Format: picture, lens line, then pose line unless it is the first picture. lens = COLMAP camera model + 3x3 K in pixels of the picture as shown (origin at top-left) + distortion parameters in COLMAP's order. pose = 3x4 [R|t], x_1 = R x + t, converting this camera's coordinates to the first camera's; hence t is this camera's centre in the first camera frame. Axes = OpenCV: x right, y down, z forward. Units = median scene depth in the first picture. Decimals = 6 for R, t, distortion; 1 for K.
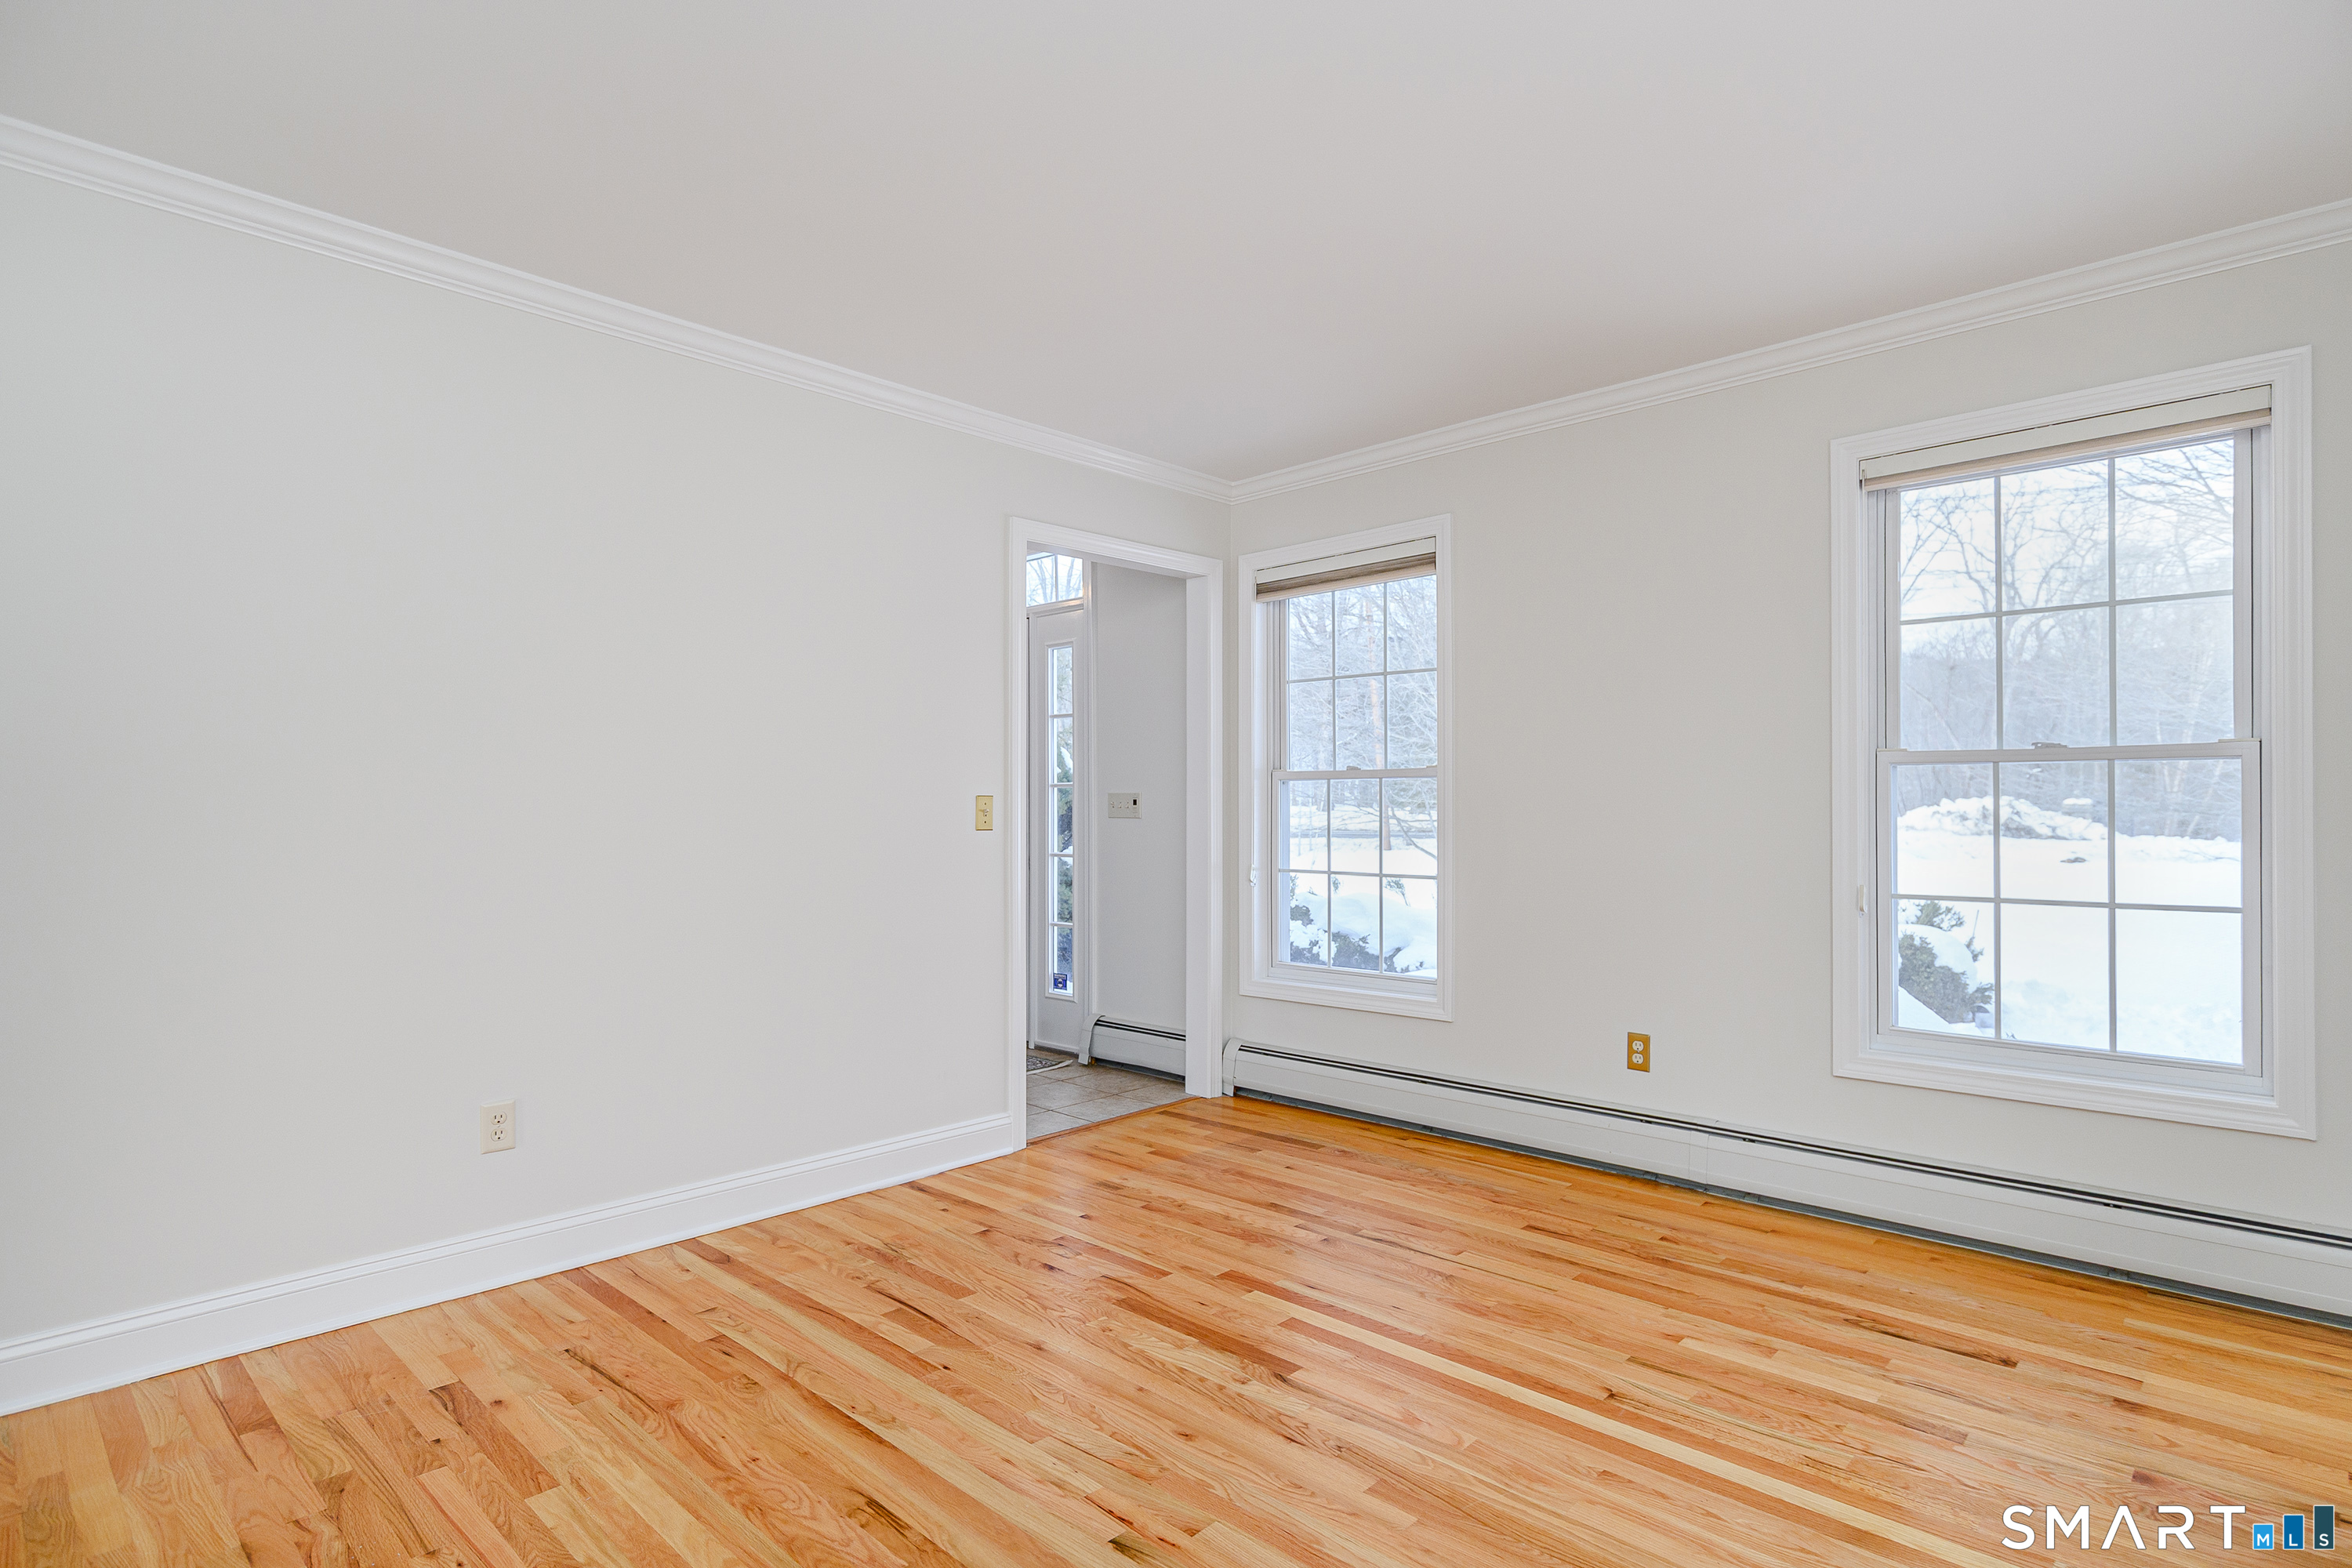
lens RADIAL K [[1195.4, 0, 1178.7], [0, 1195.4, 800.2], [0, 0, 1]] dist [-0.000022, 0.000544]
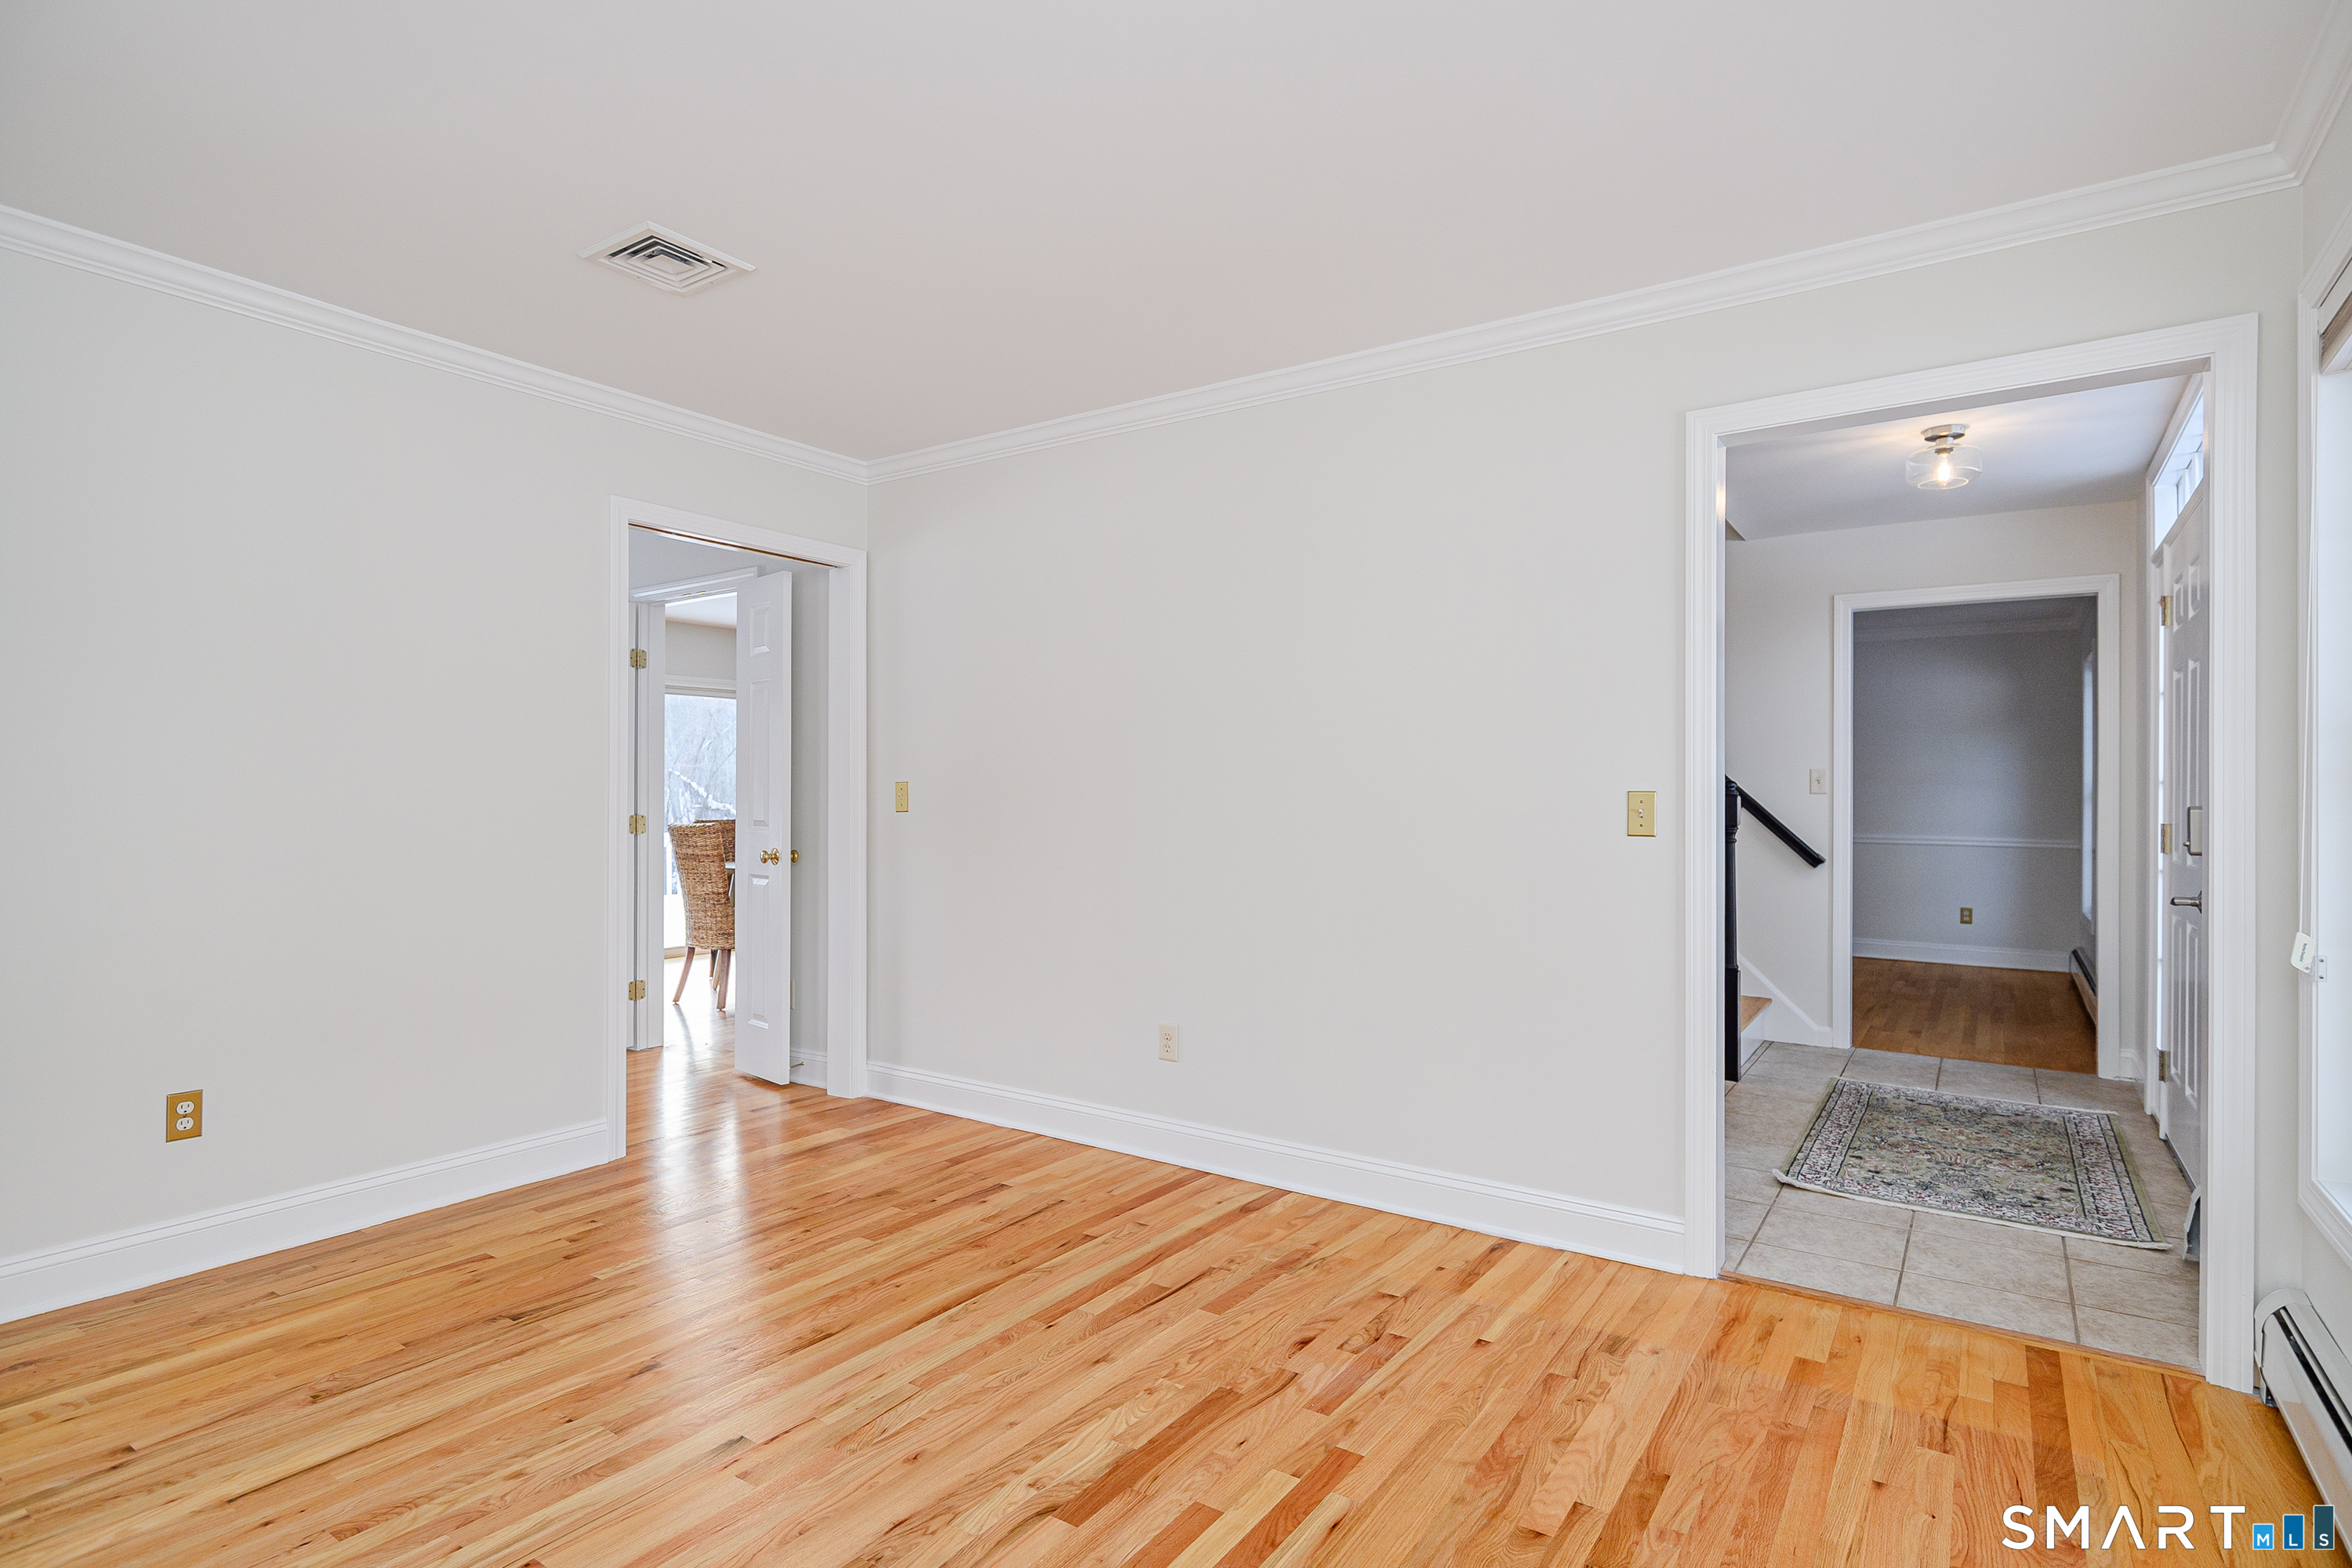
lens RADIAL K [[1195.4, 0, 1178.7], [0, 1195.4, 800.2], [0, 0, 1]] dist [-0.000022, 0.000544]
pose [[0.164793, 0.003934, -0.986320, 0.824565], [-0.001024, 0.999992, 0.003817, -0.001558], [0.986328, 0.000381, 0.164796, 0.876592]]
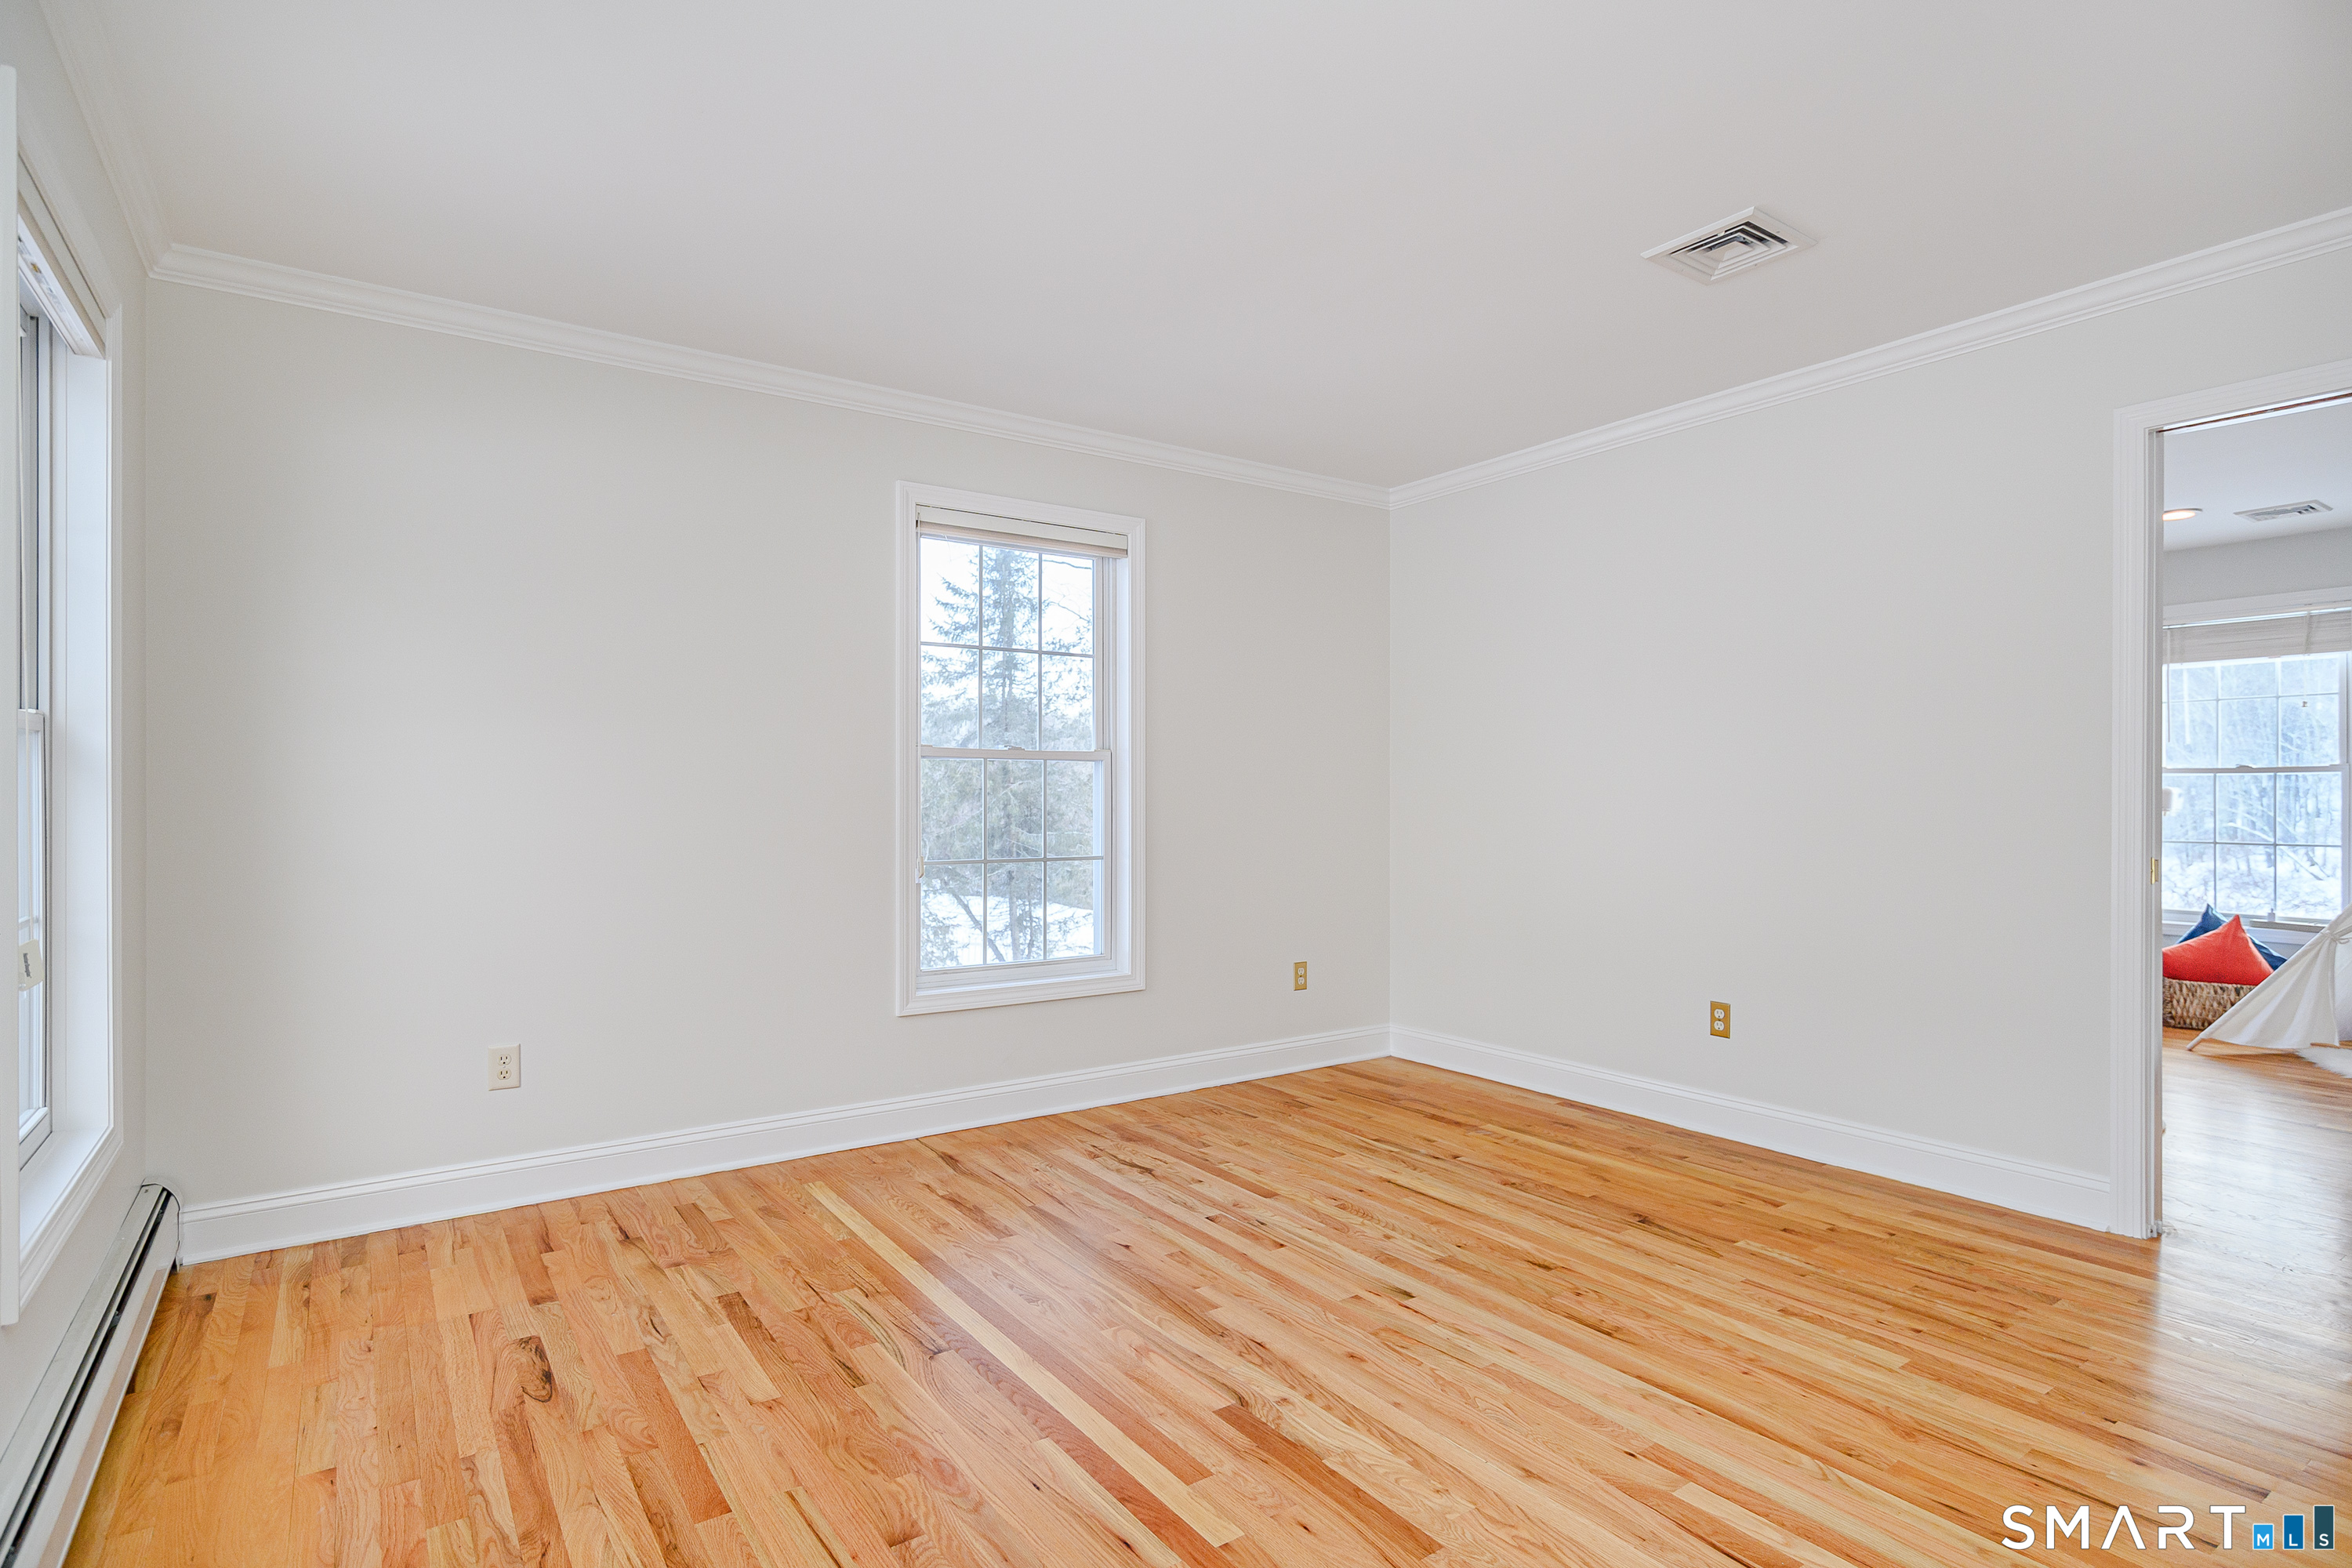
lens RADIAL K [[1195.4, 0, 1178.7], [0, 1195.4, 800.2], [0, 0, 1]] dist [-0.000022, 0.000544]
pose [[-0.980040, 0.002049, 0.198791, -0.047695], [0.003146, 0.999982, 0.005202, 0.008401], [-0.198777, 0.005723, -0.980028, 1.764497]]
